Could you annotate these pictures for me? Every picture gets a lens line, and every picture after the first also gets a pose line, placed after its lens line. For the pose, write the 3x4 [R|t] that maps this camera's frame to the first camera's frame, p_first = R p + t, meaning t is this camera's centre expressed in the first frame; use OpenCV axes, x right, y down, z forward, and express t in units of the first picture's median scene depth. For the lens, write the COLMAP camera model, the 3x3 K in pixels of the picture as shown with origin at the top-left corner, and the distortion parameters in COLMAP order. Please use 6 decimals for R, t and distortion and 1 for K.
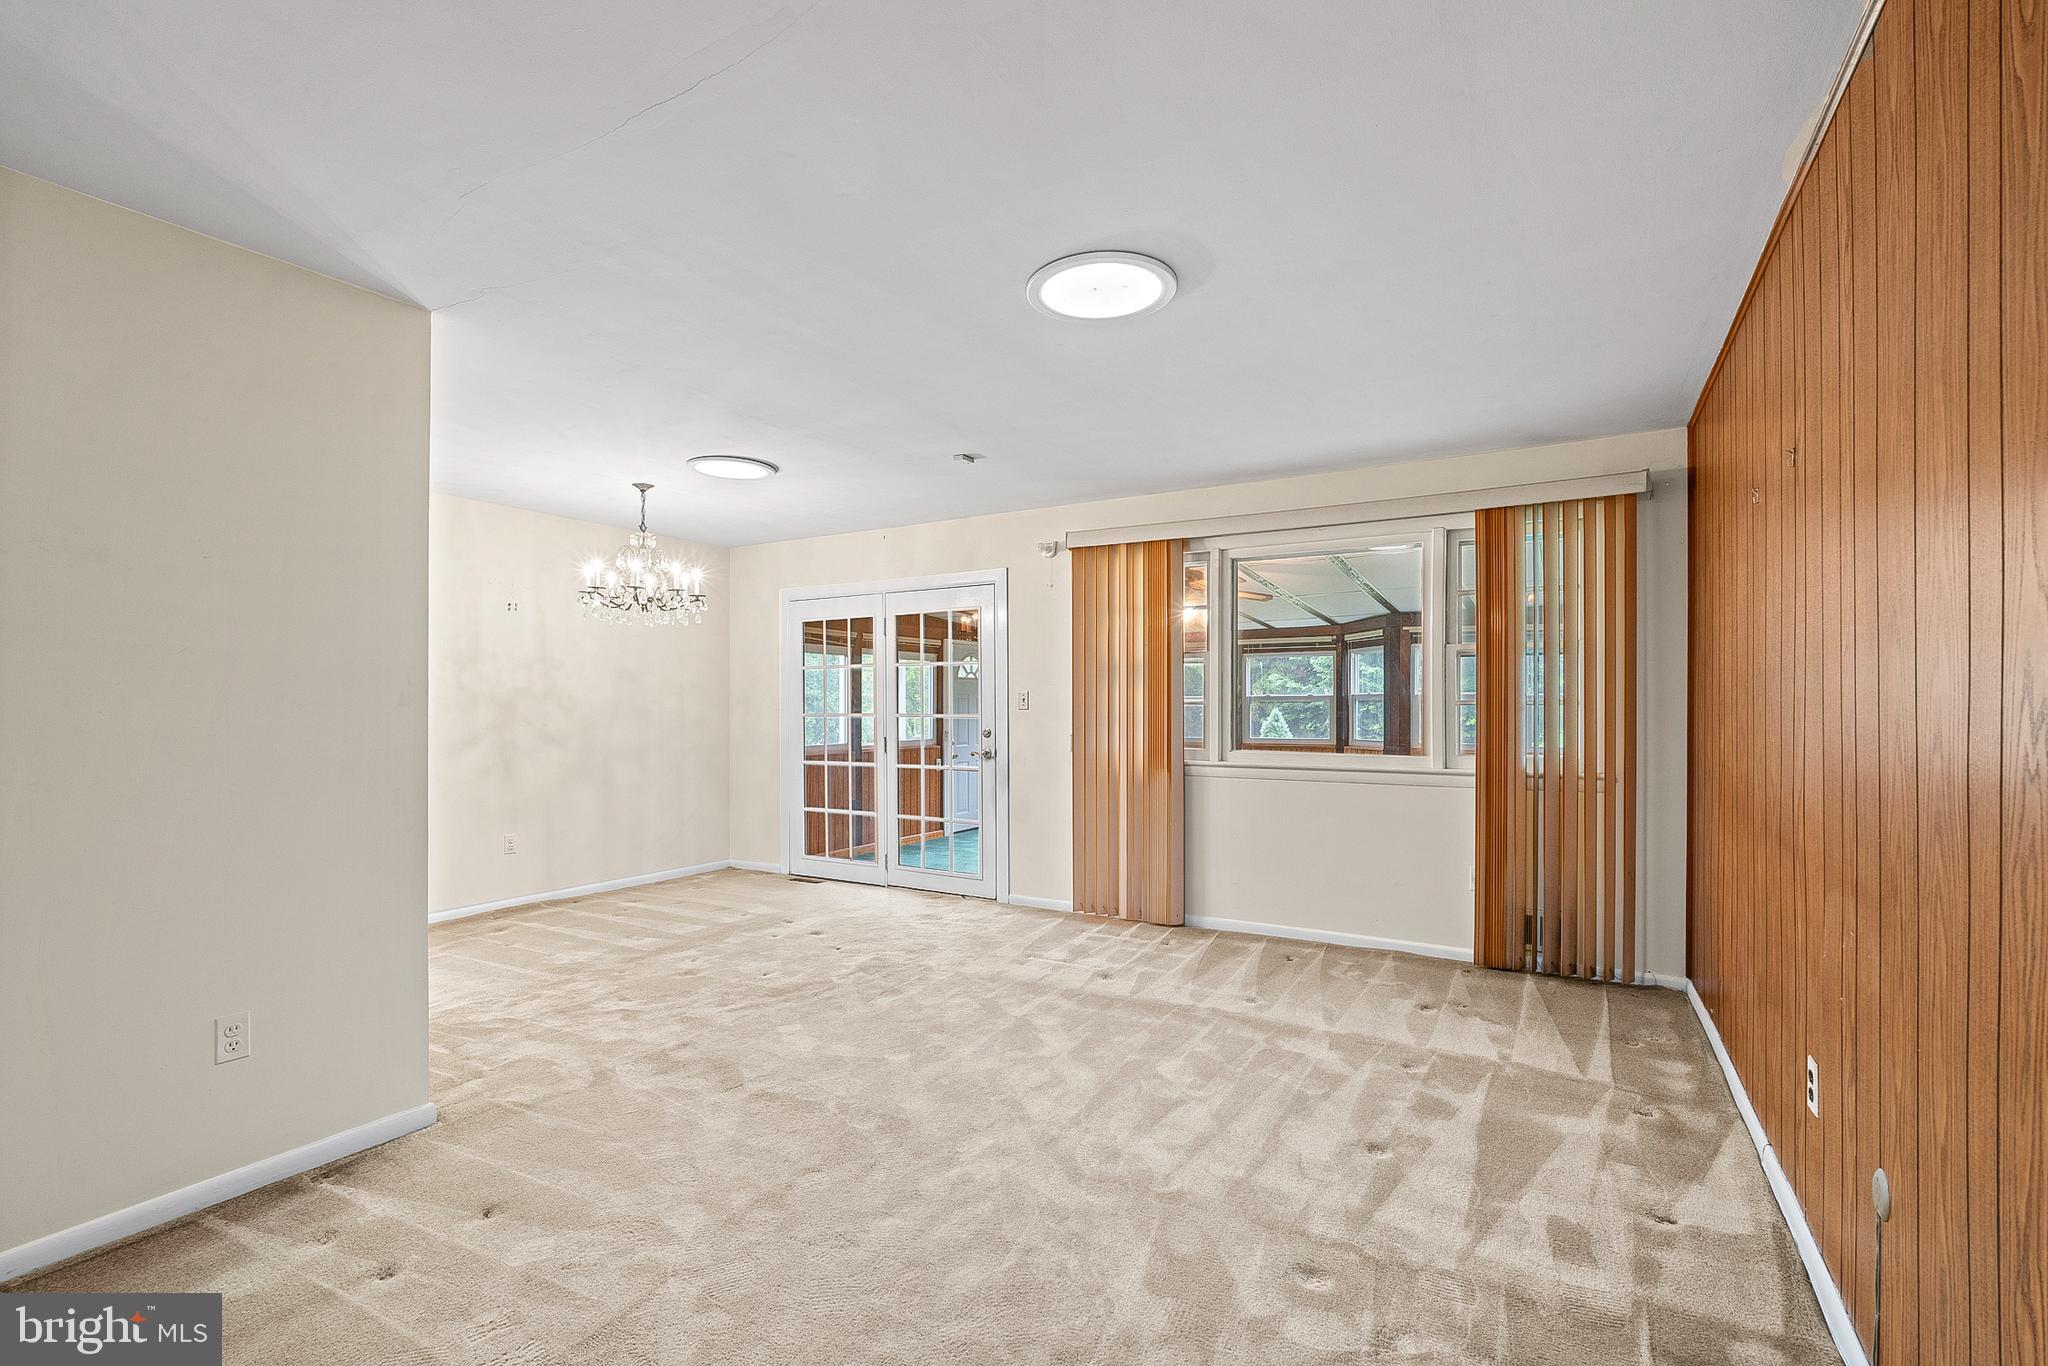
lens RADIAL K [[906.2, 0, 1025.1], [0, 906.2, 700.2], [0, 0, 1]] dist [-0.009283, 0.000633]
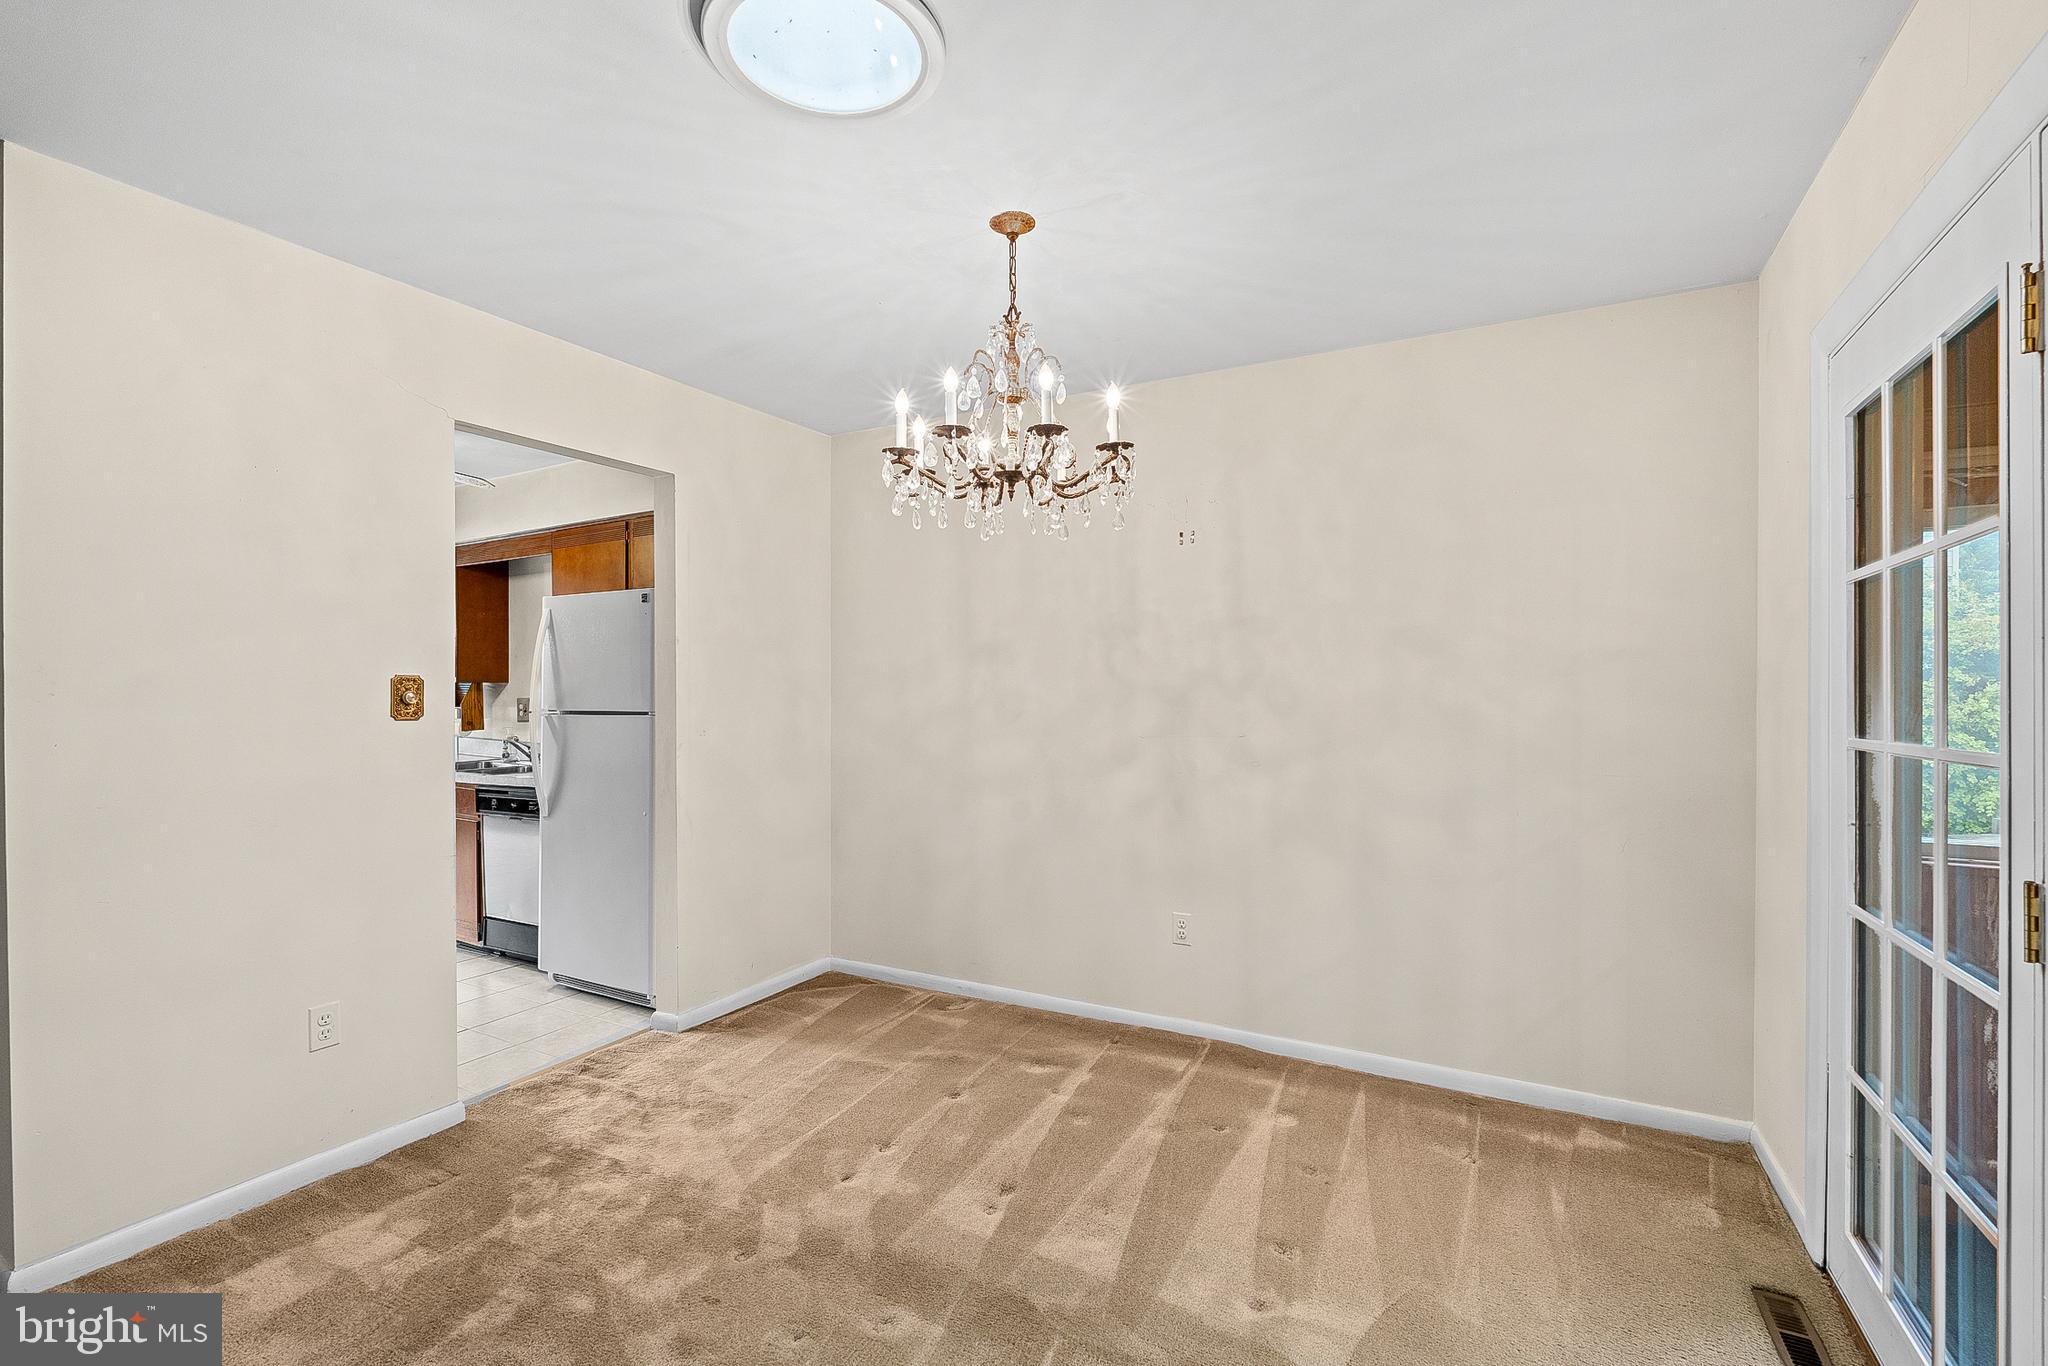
lens RADIAL K [[906.2, 0, 1021.2], [0, 906.2, 695.0], [0, 0, 1]] dist [-0.009283, 0.000633]
pose [[0.037349, 0.008688, -0.999265, 0.032548], [0.005211, 0.999947, 0.008889, -0.004099], [0.999289, -0.005539, 0.037302, 0.836100]]
